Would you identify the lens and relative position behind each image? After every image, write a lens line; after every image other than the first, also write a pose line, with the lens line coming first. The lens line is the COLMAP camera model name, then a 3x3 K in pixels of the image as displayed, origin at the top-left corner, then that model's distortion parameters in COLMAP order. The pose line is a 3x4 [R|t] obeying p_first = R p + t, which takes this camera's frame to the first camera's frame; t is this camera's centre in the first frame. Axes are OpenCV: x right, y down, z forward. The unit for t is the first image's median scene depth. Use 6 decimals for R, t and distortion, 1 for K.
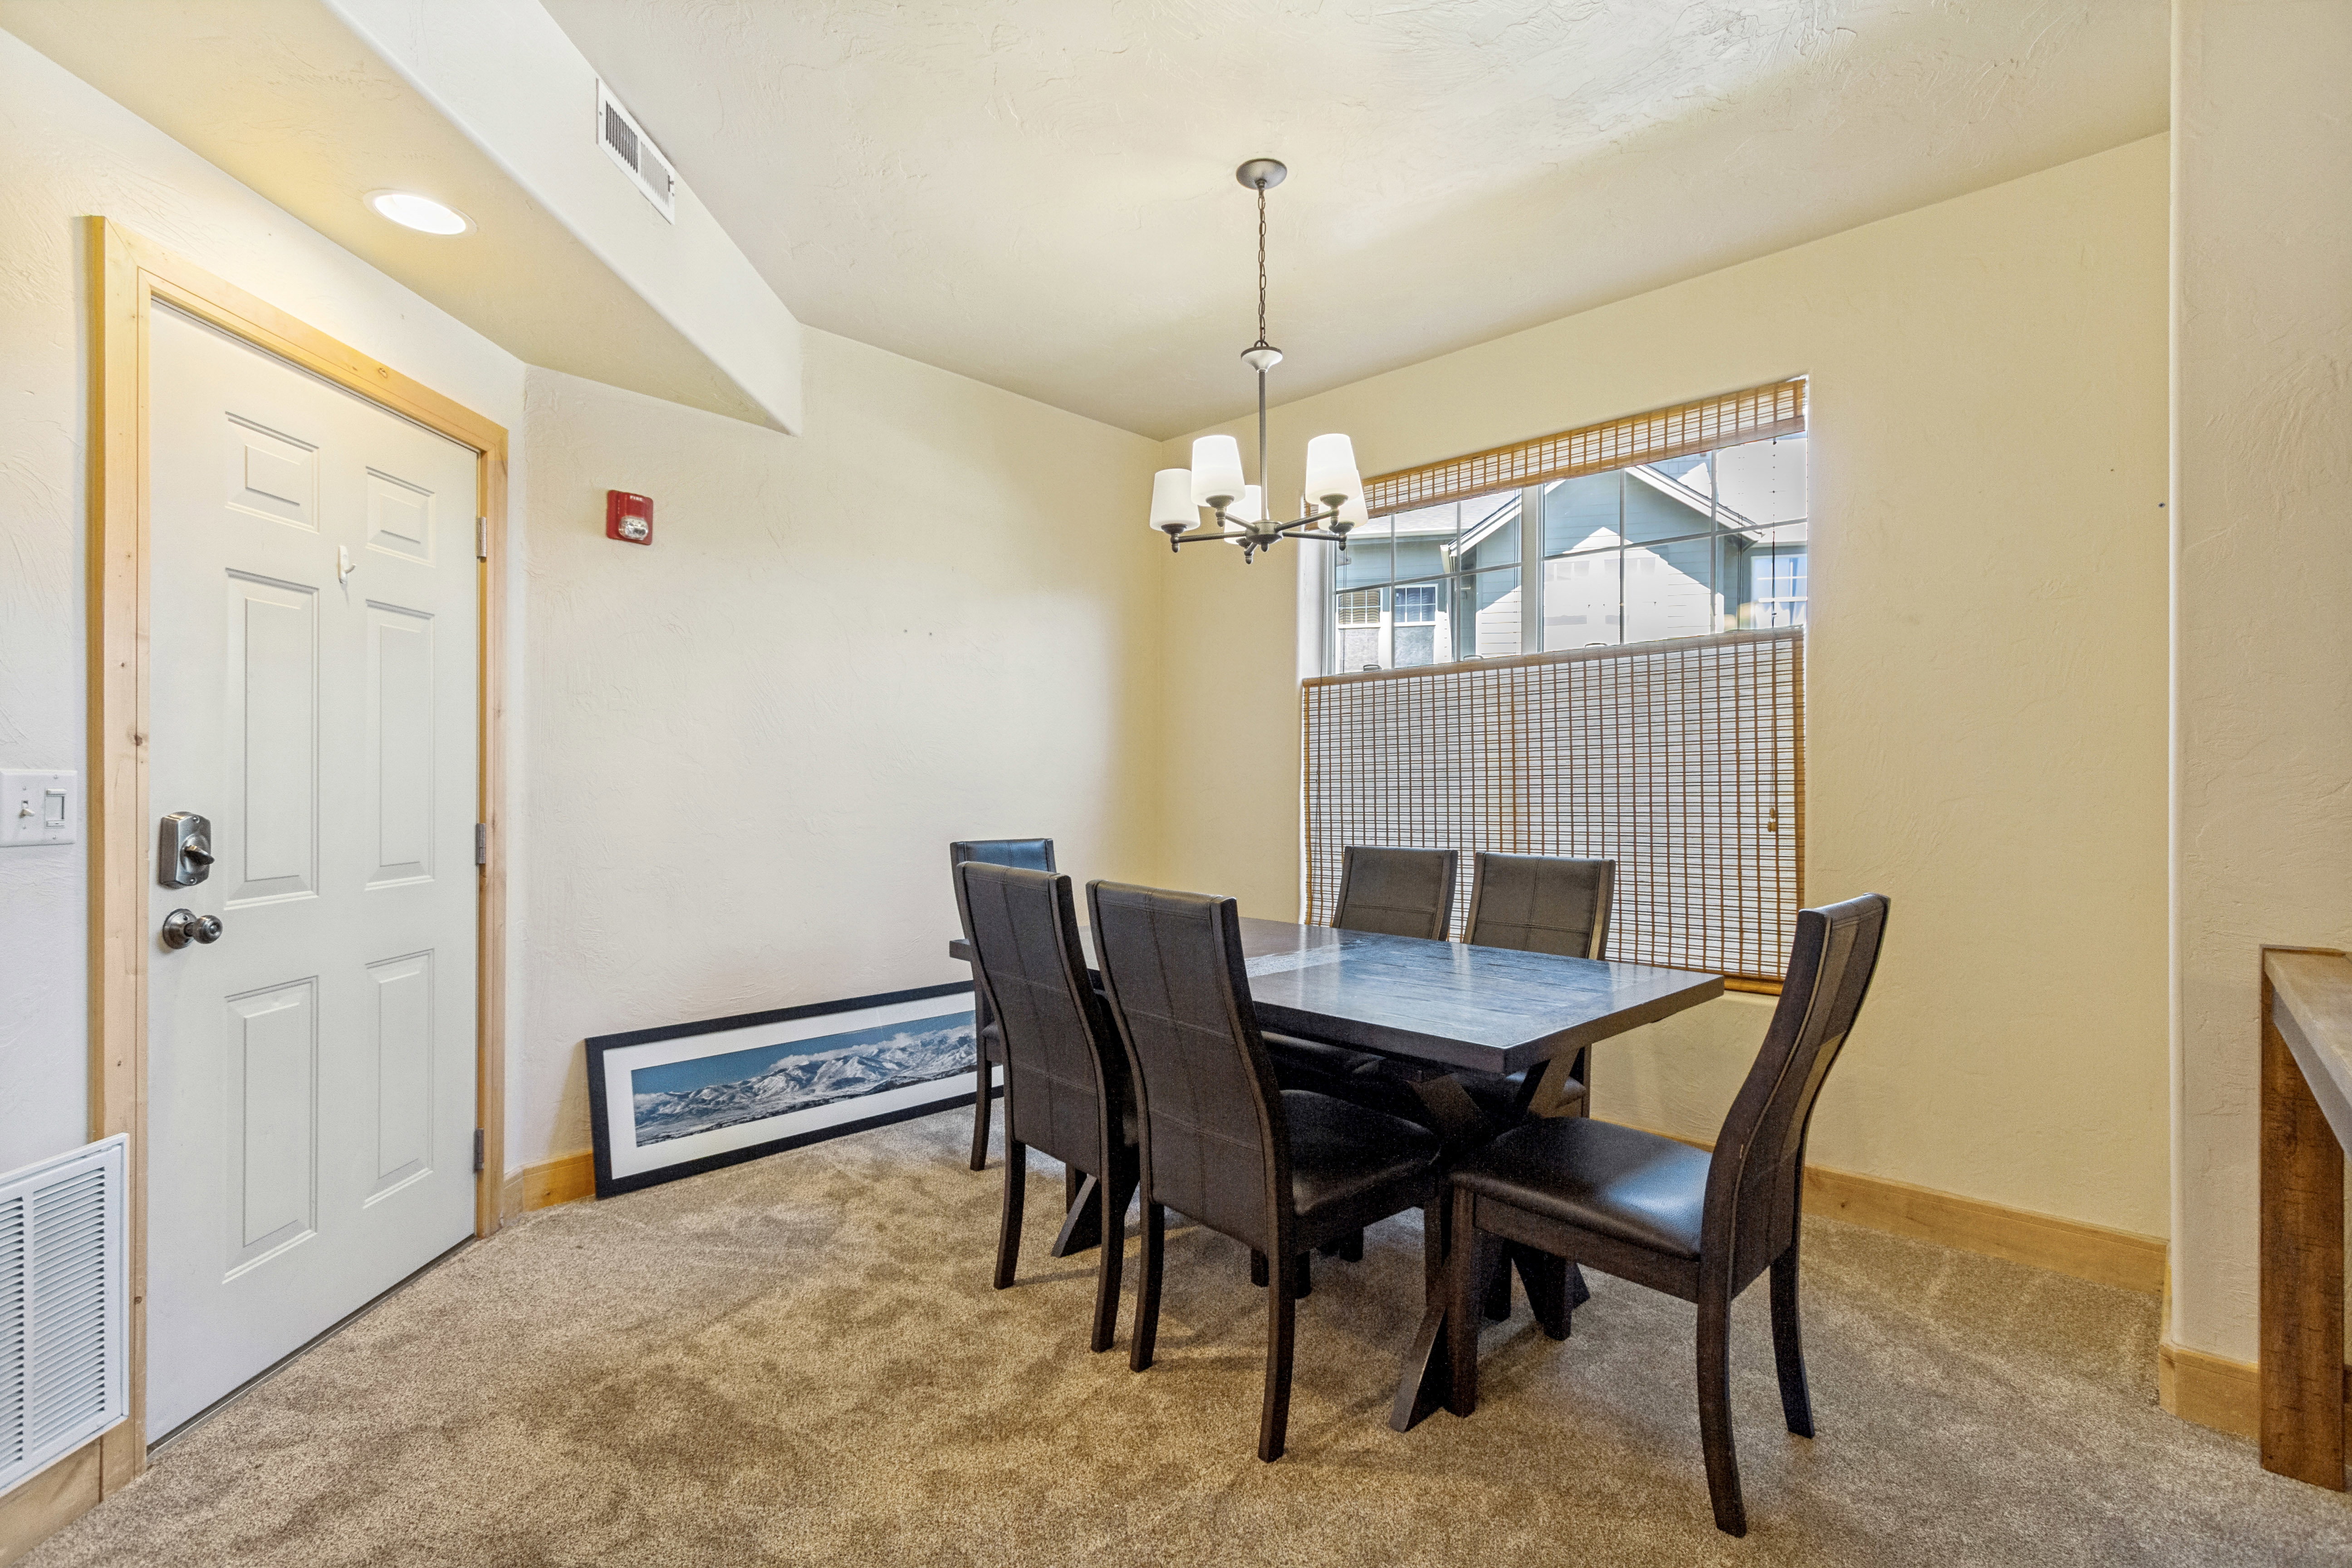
lens RADIAL K [[1082.8, 0, 1189.4], [0, 1082.8, 782.0], [0, 0, 1]] dist [0.010425, -0.002208]
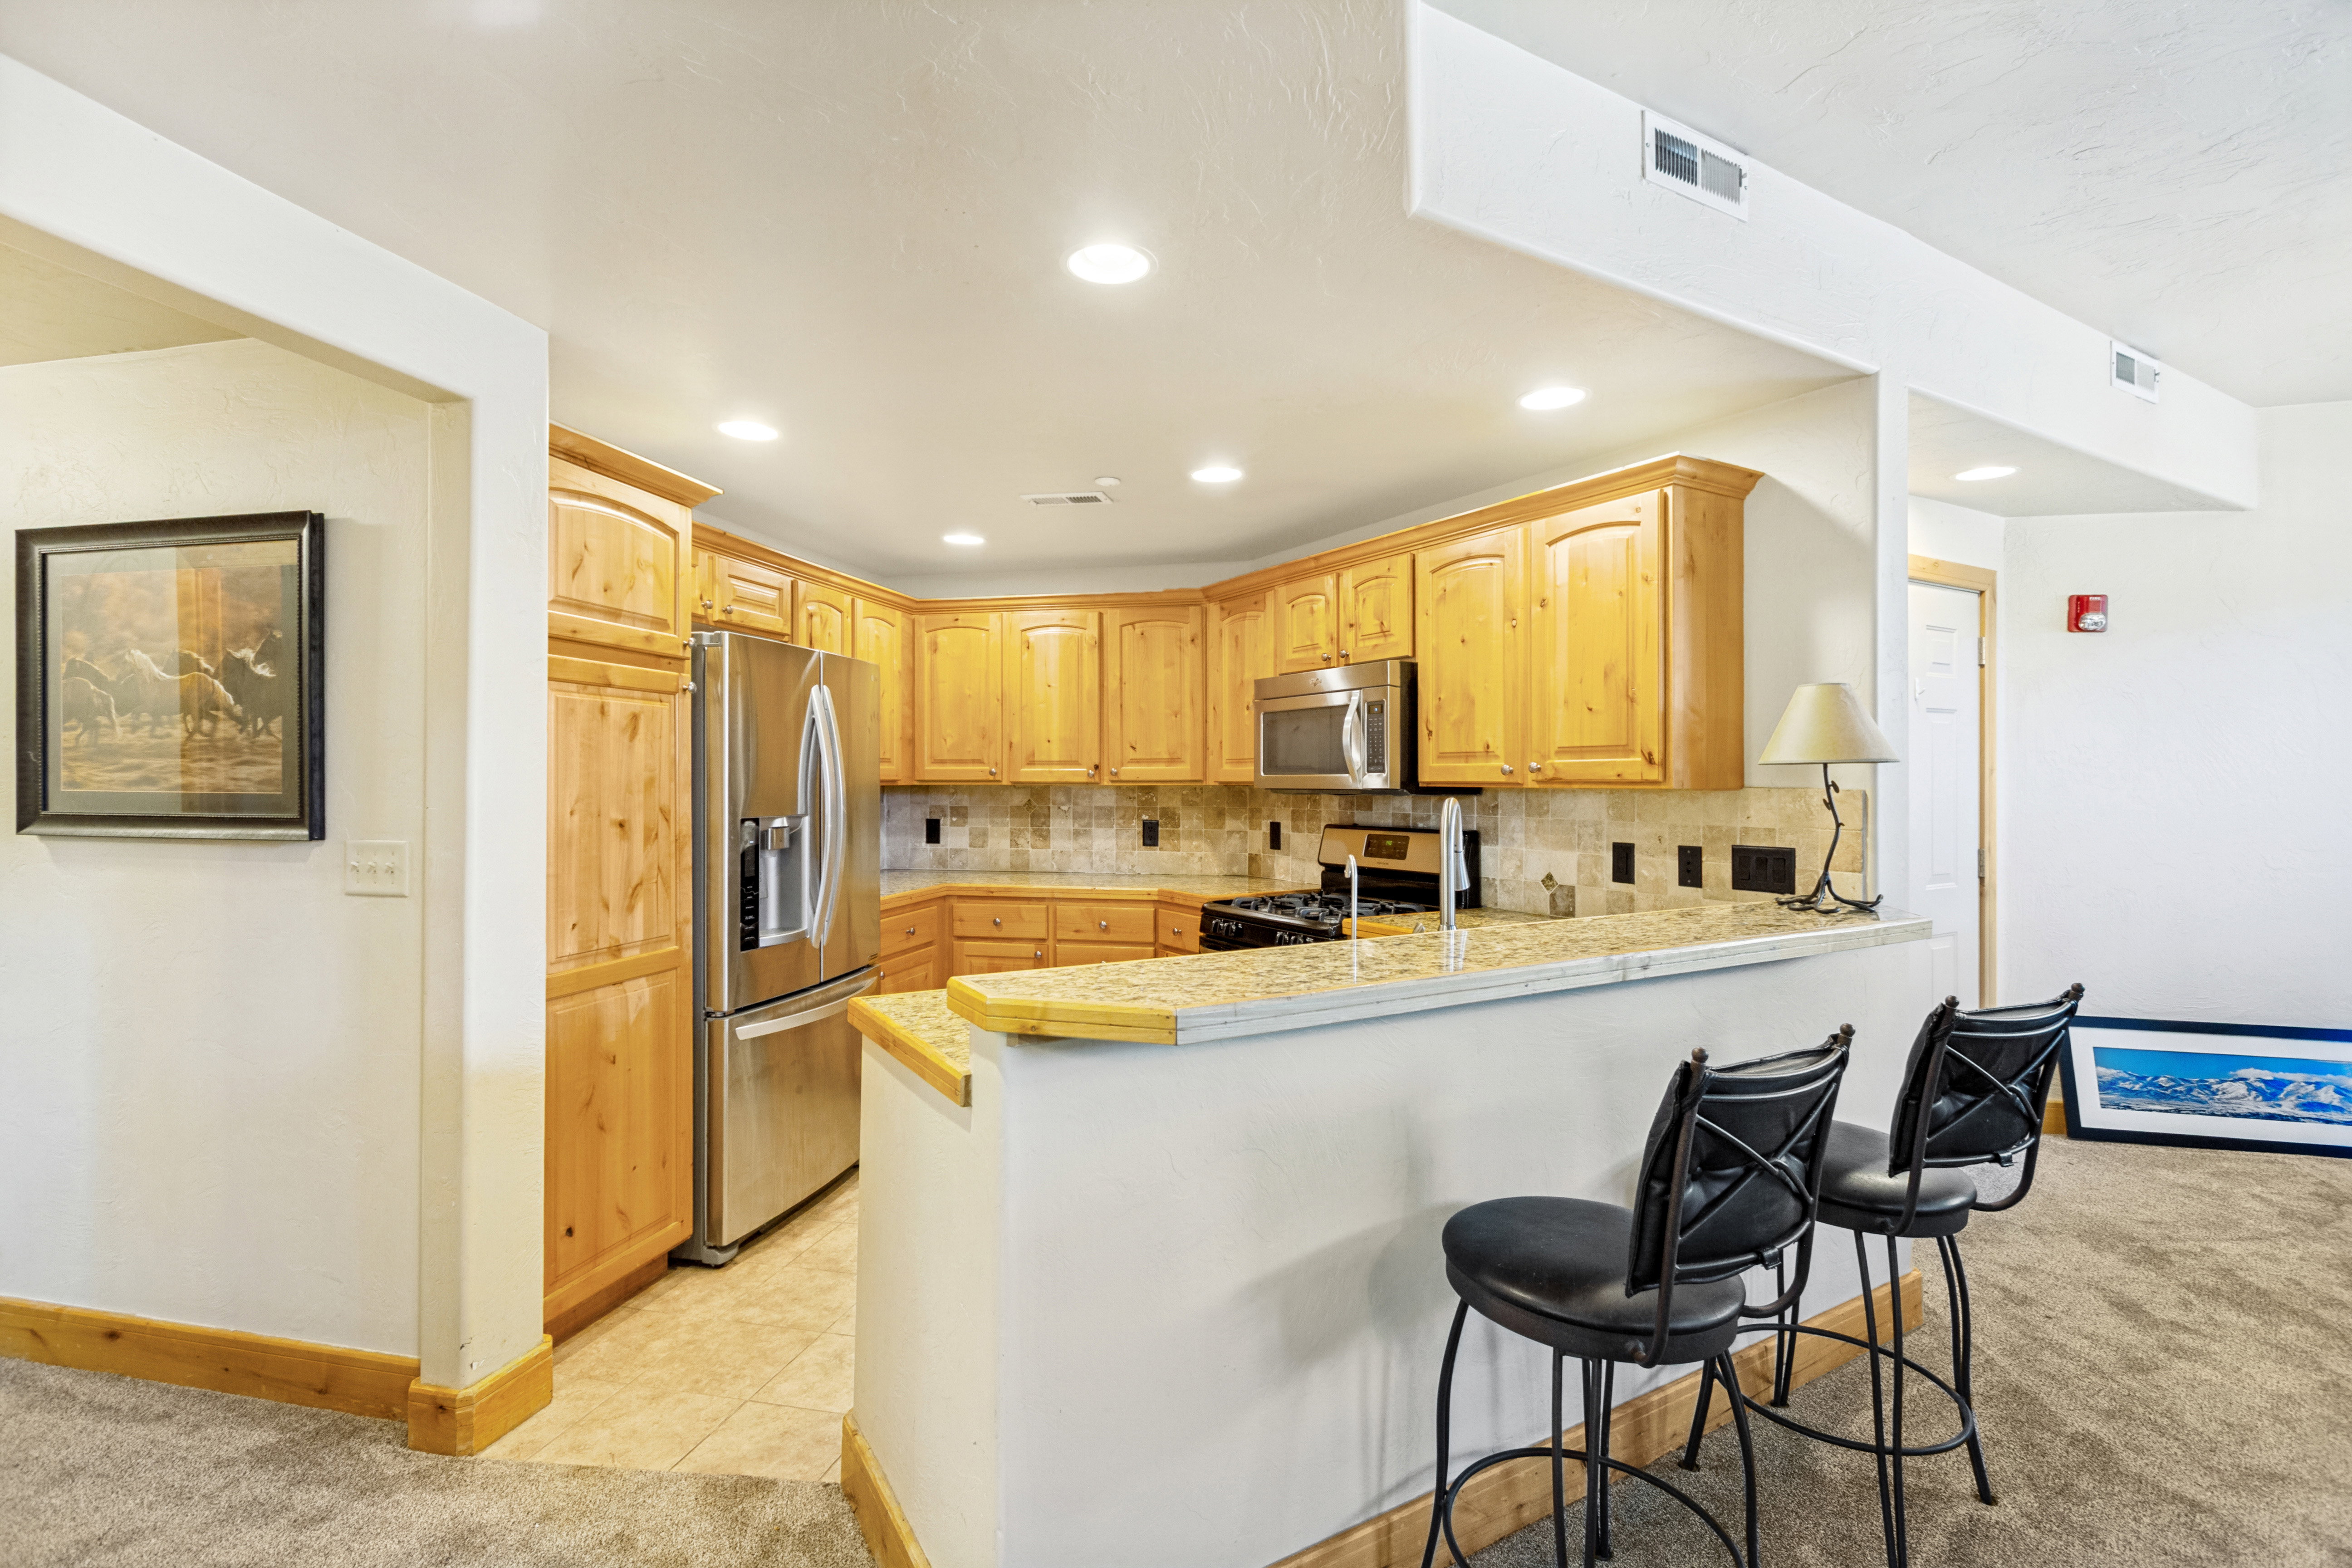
lens RADIAL K [[1082.8, 0, 1190.0], [0, 1082.8, 771.7], [0, 0, 1]] dist [0.010425, -0.002208]
pose [[0.503892, -0.009396, -0.863716, 0.099960], [-0.003914, 0.999906, -0.013161, -0.060535], [0.863758, 0.010013, 0.503807, -0.939397]]
